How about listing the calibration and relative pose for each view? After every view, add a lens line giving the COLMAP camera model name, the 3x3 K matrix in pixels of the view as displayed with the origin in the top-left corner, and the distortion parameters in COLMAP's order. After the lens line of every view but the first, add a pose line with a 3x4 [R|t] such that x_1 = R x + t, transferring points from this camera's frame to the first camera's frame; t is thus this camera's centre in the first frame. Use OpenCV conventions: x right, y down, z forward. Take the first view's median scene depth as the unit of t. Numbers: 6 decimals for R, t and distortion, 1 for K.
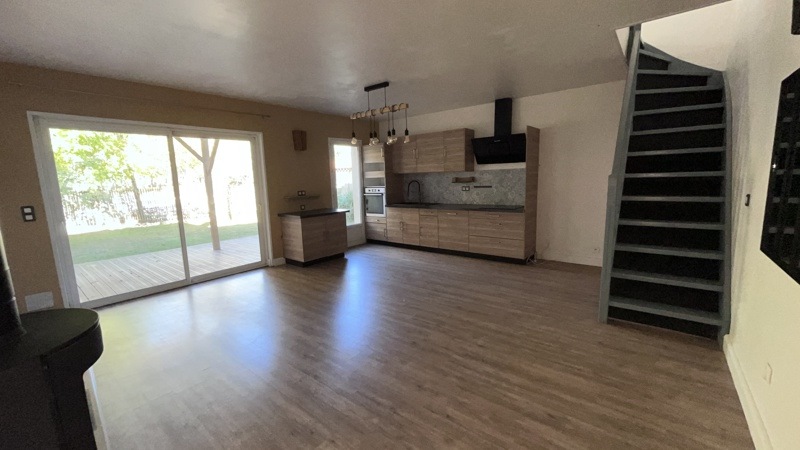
lens RADIAL K [[325.2, 0, 402.1], [0, 325.2, 225.5], [0, 0, 1]] dist [0.001607, 0.000033]
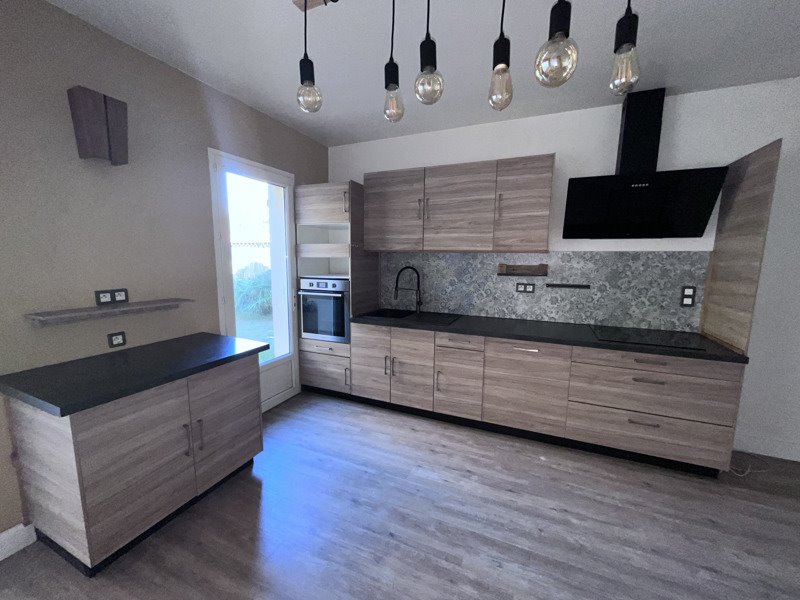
lens RADIAL K [[323.1, 0, 397.3], [0, 323.1, 301.4], [0, 0, 1]] dist [0.007762, -0.000217]
pose [[0.963996, 0.004172, 0.265884, -0.113177], [-0.000844, 0.999920, -0.012631, -0.085029], [-0.265915, 0.011952, 0.963922, 0.570586]]
